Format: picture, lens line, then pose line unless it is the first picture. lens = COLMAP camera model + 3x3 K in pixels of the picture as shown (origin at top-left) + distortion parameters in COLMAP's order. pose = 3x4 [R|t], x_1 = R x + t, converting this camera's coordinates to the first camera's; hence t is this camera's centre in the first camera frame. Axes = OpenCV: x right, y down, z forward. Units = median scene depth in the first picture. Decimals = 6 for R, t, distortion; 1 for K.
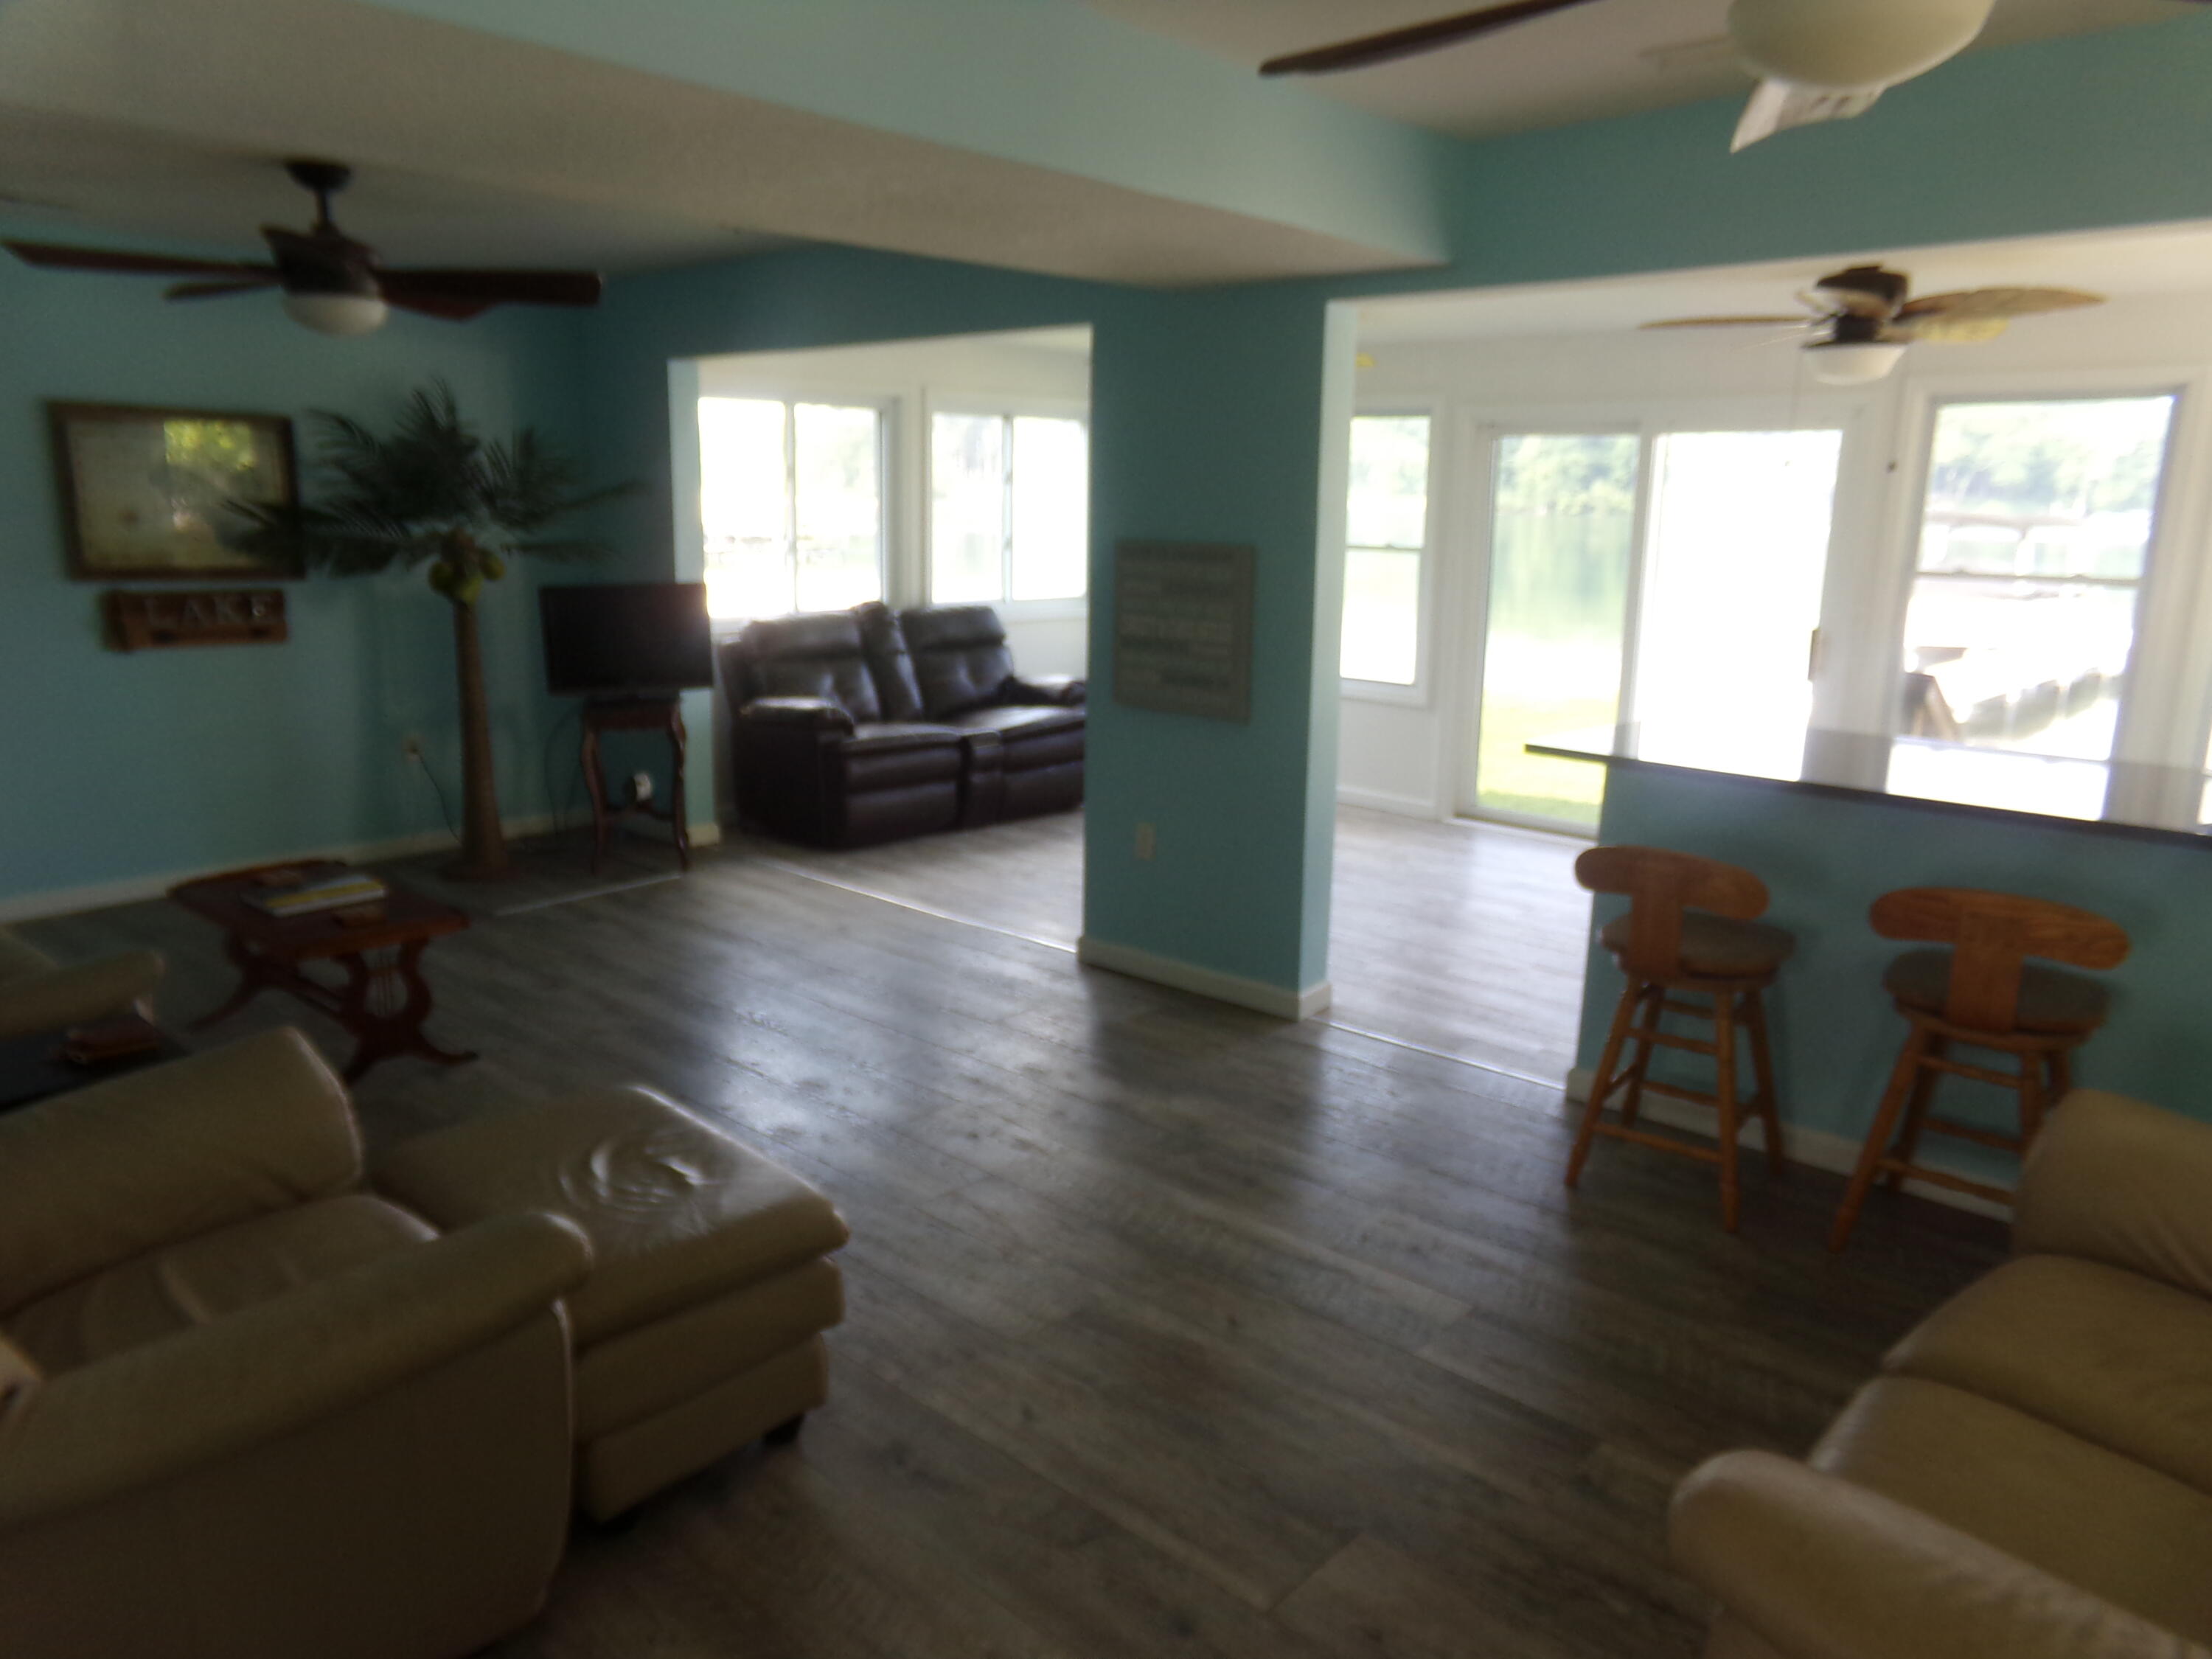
lens RADIAL K [[1539.3, 0, 1115.7], [0, 1539.3, 841.5], [0, 0, 1]] dist [-0.096177, 0.175563]
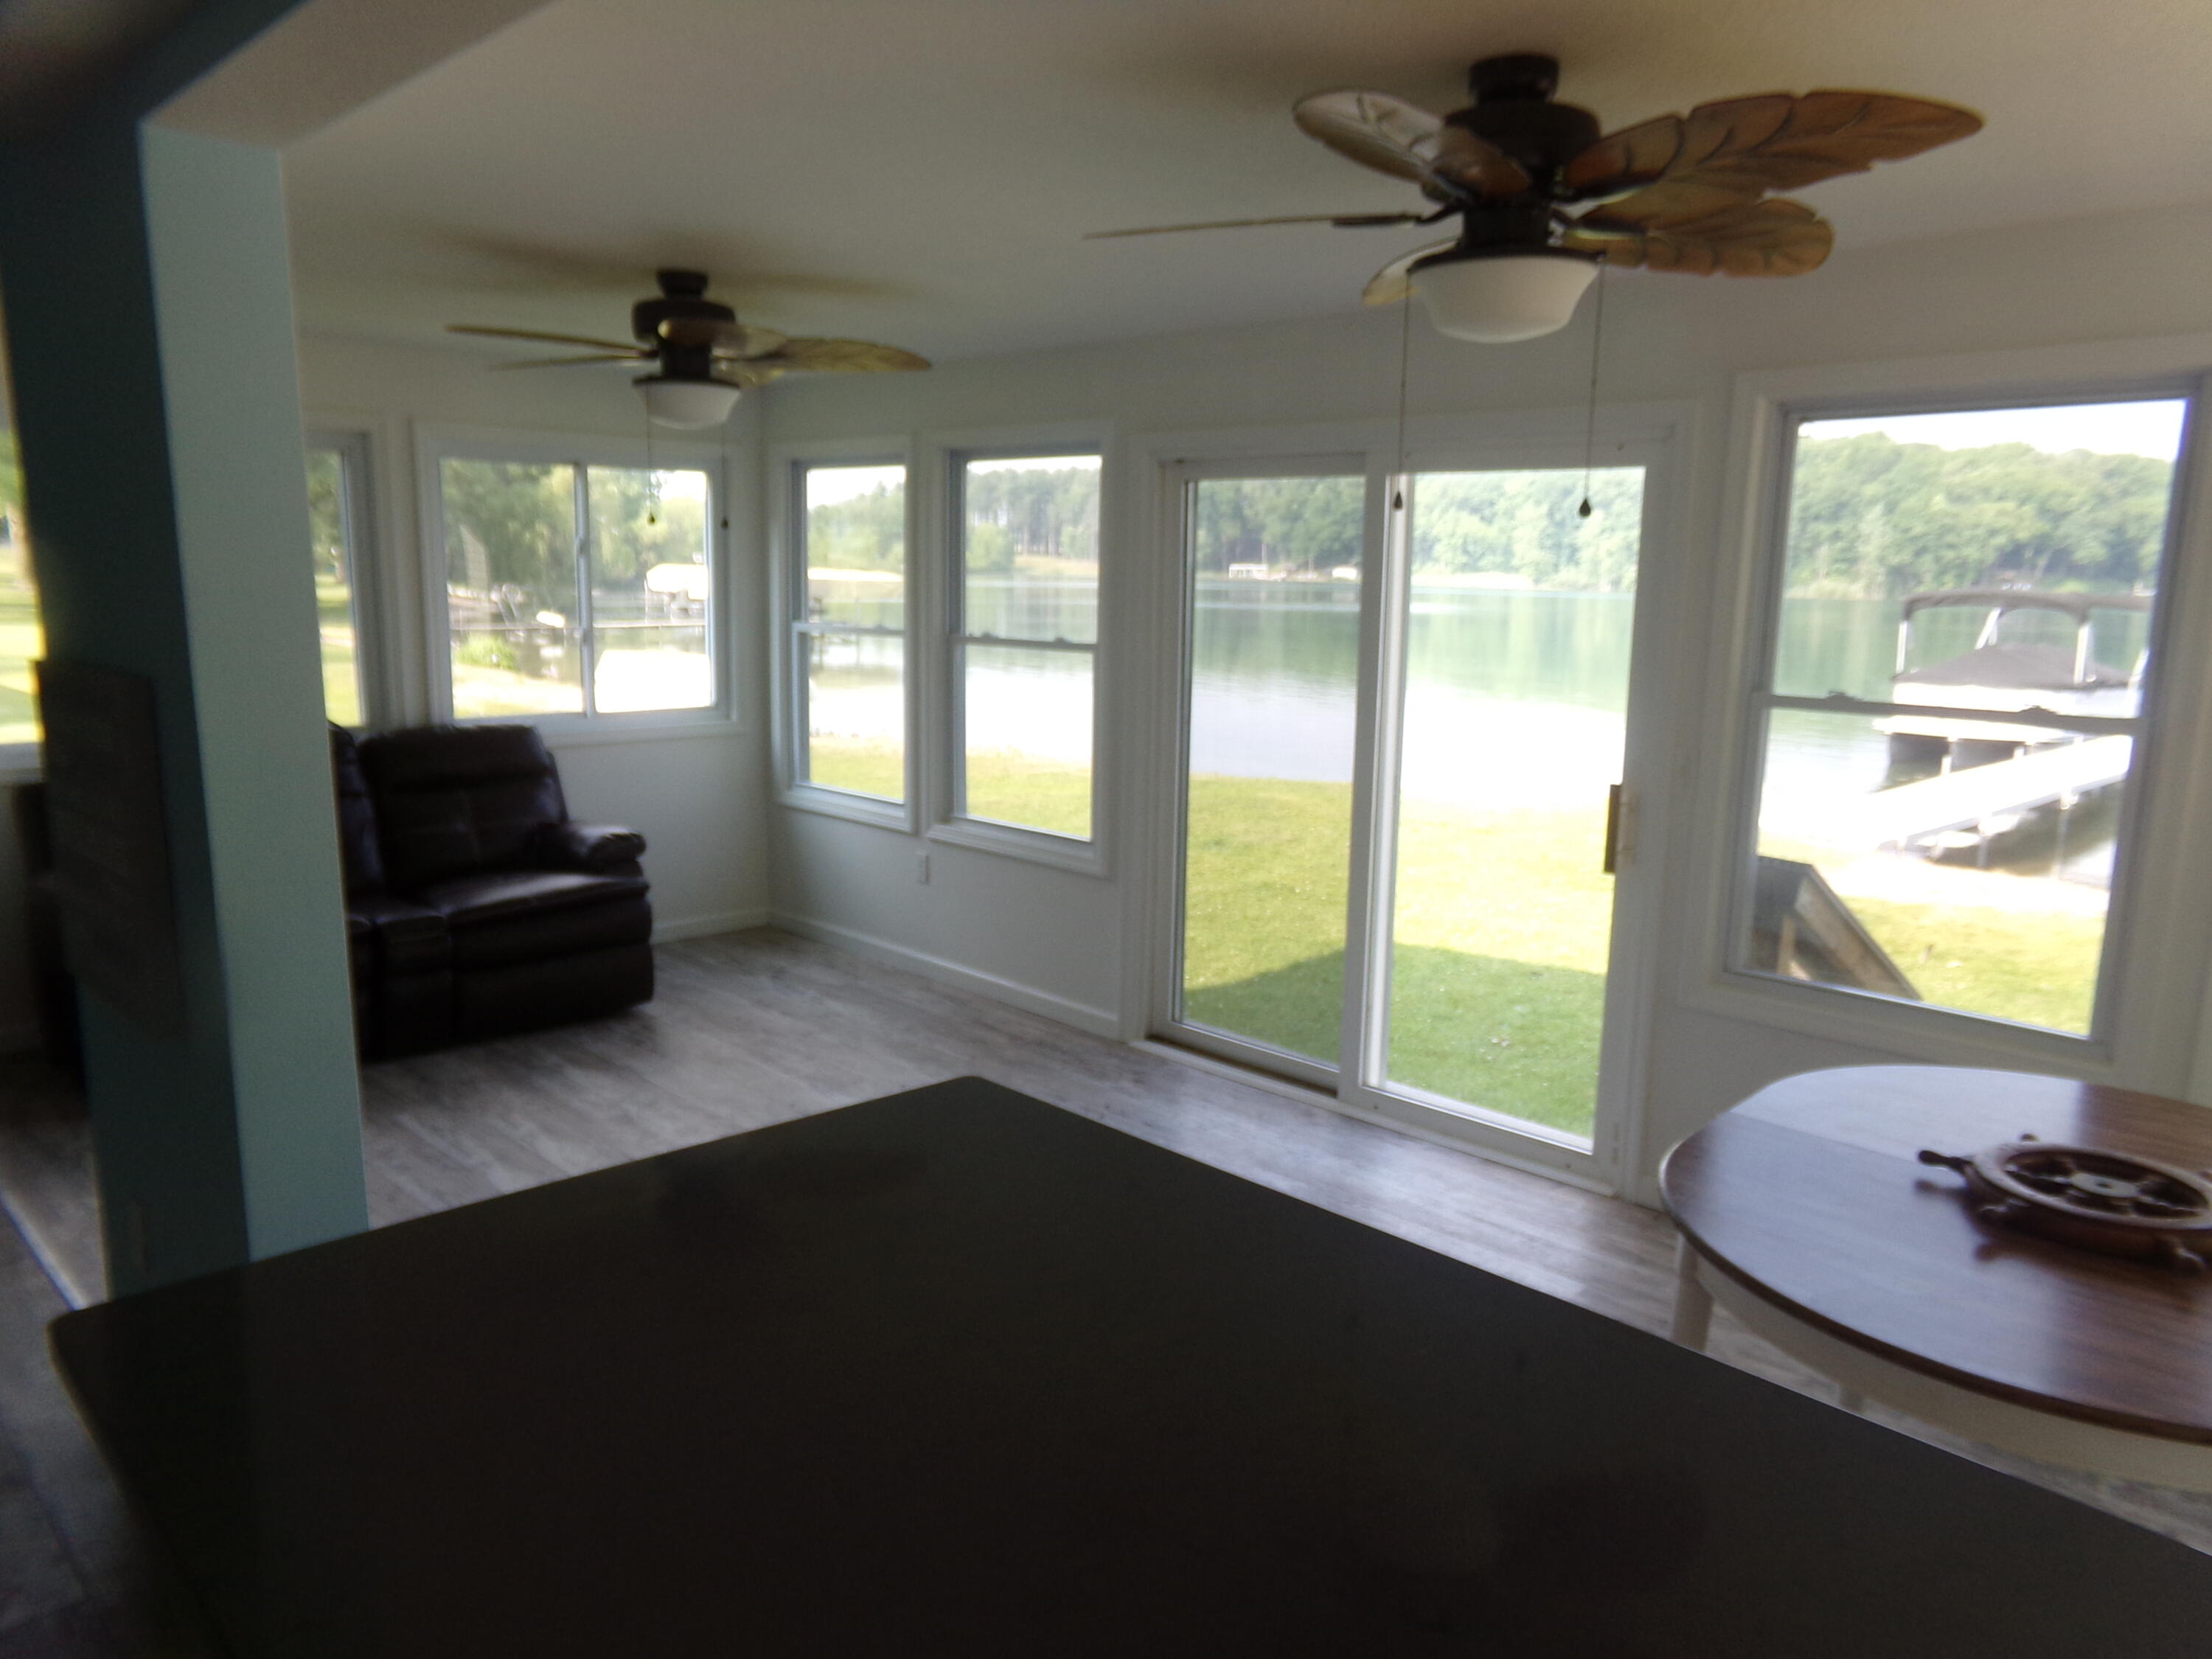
lens RADIAL K [[1539.3, 0, 1115.7], [0, 1539.3, 841.5], [0, 0, 1]] dist [-0.096177, 0.175563]
pose [[0.999185, 0.009228, -0.039290, 0.317035], [-0.011084, 0.998819, -0.047296, -0.096737], [0.038807, 0.047693, 0.998108, 0.428793]]
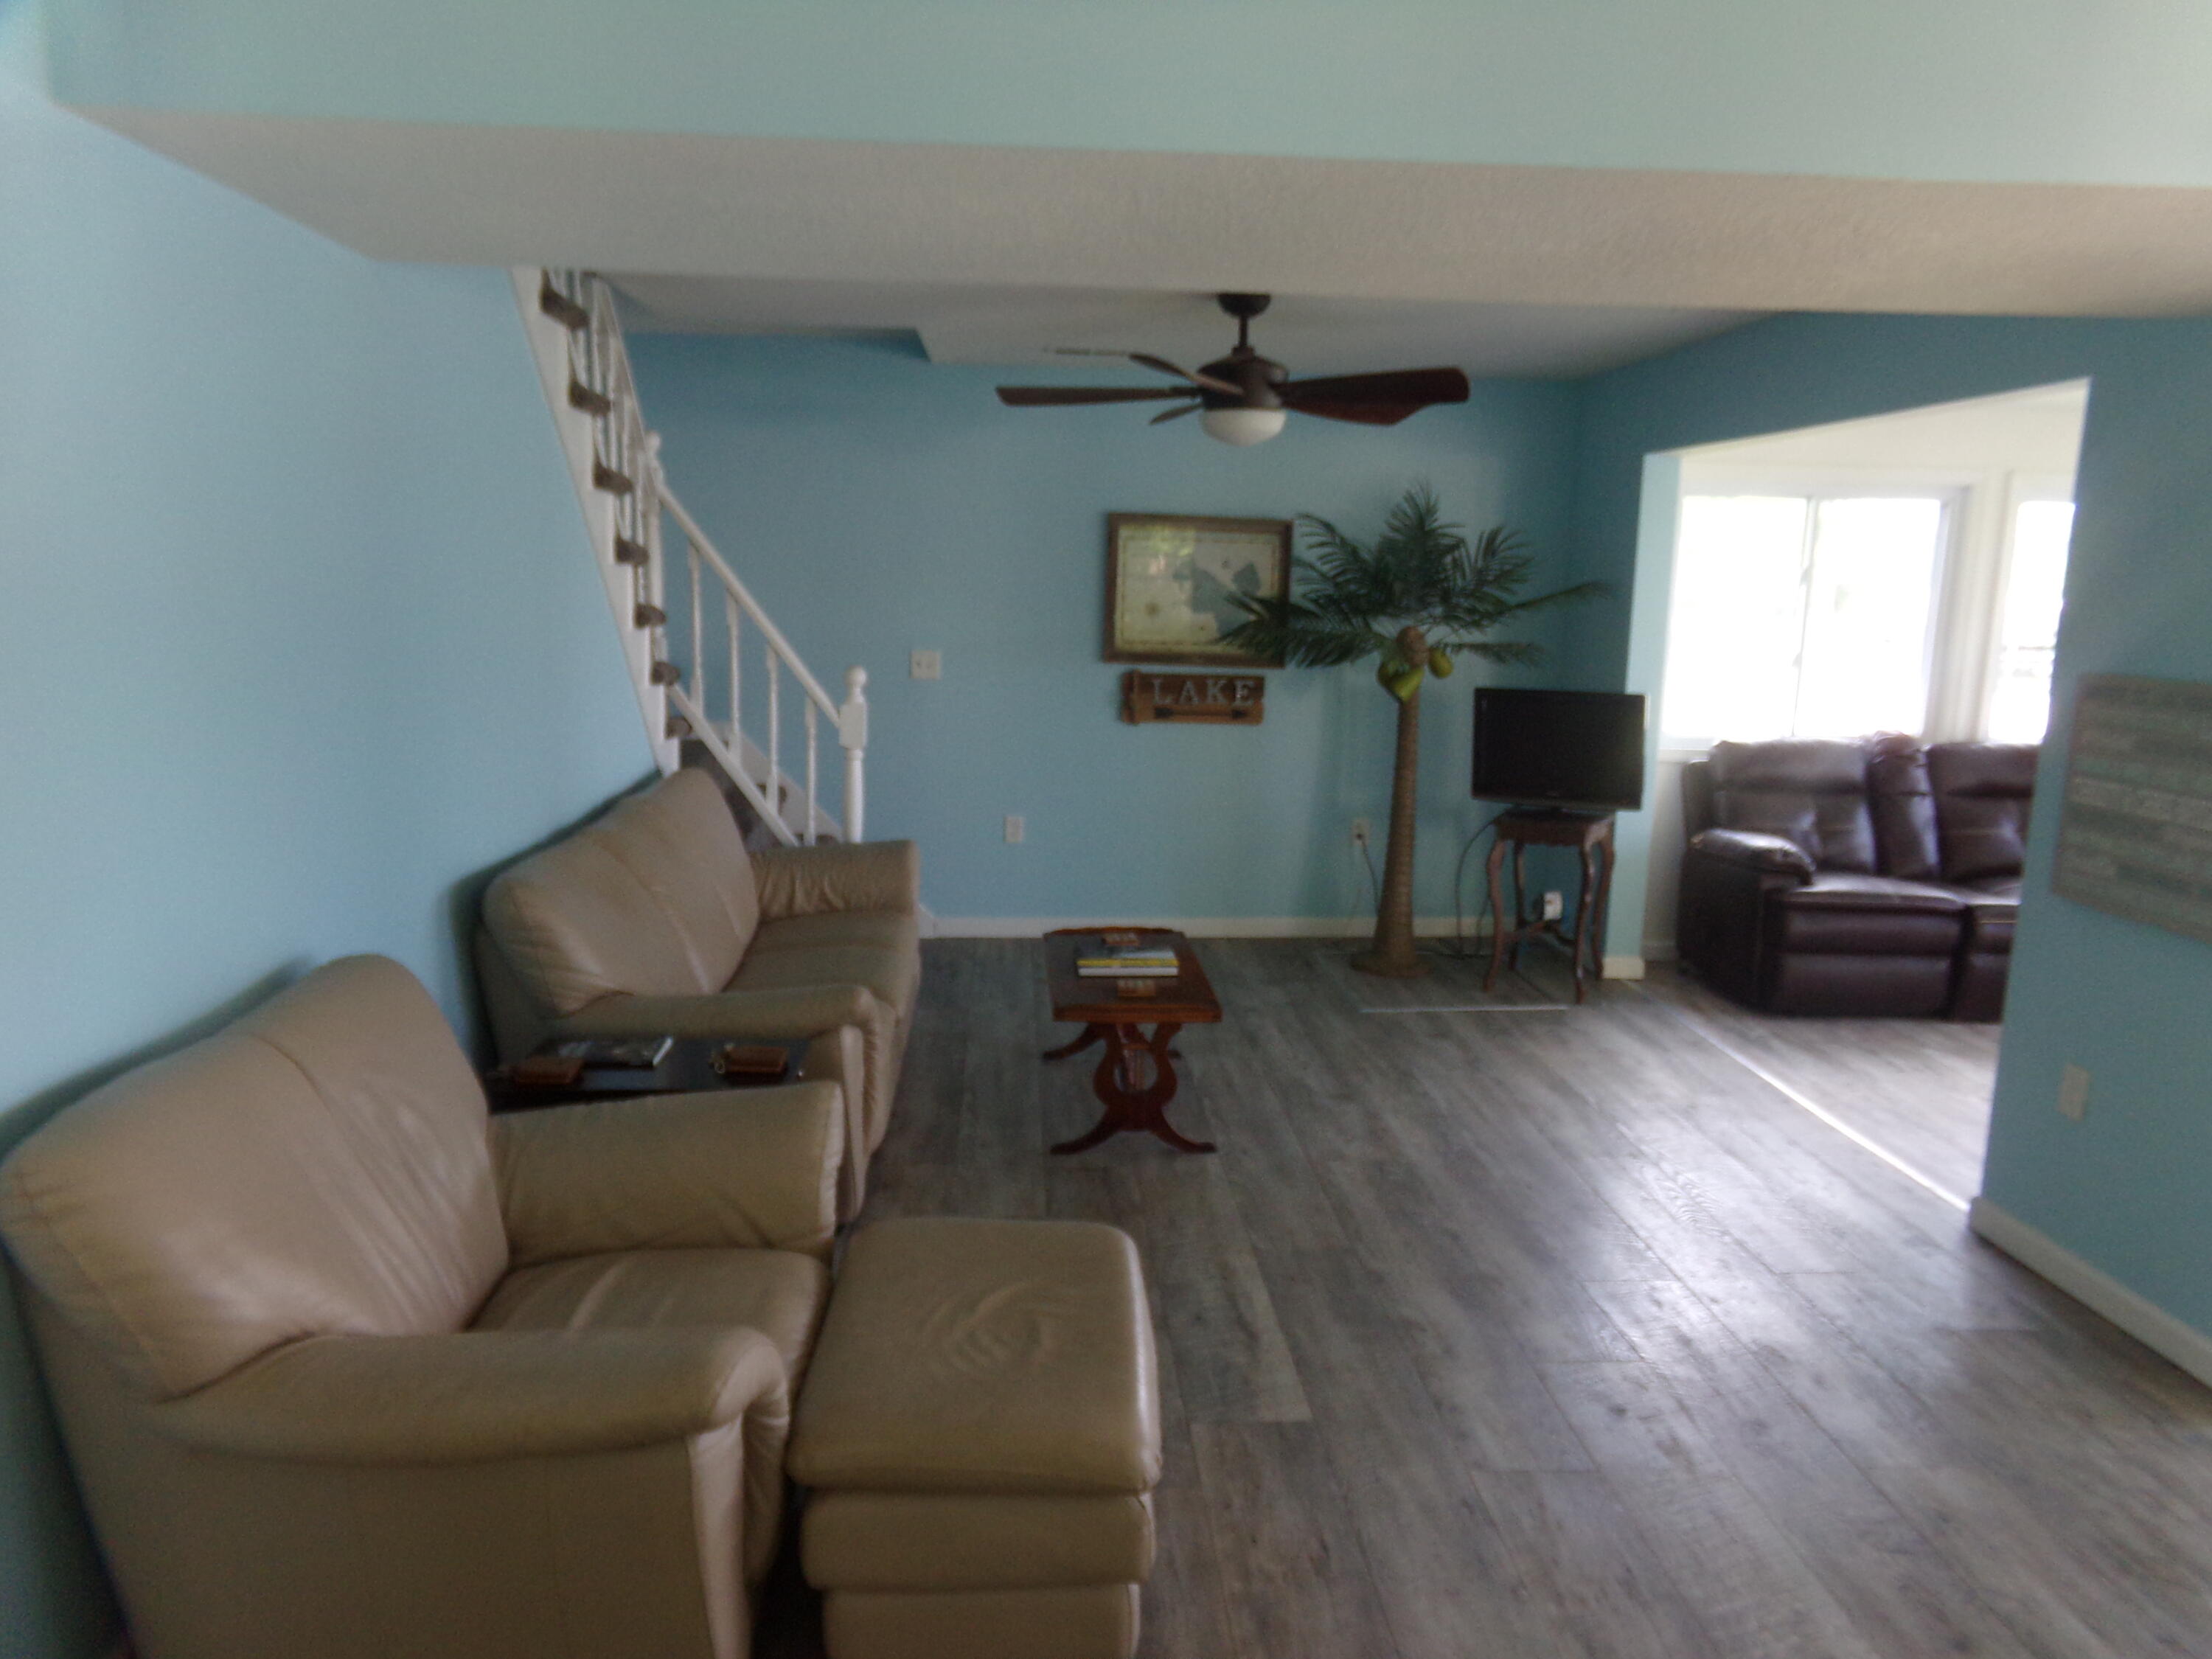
lens RADIAL K [[1539.3, 0, 1115.7], [0, 1539.3, 841.5], [0, 0, 1]] dist [-0.096177, 0.175563]
pose [[0.728917, 0.124577, -0.673172, 0.126151], [-0.167276, 0.985909, 0.001324, -0.033129], [0.663851, 0.111641, 0.739485, 0.131158]]
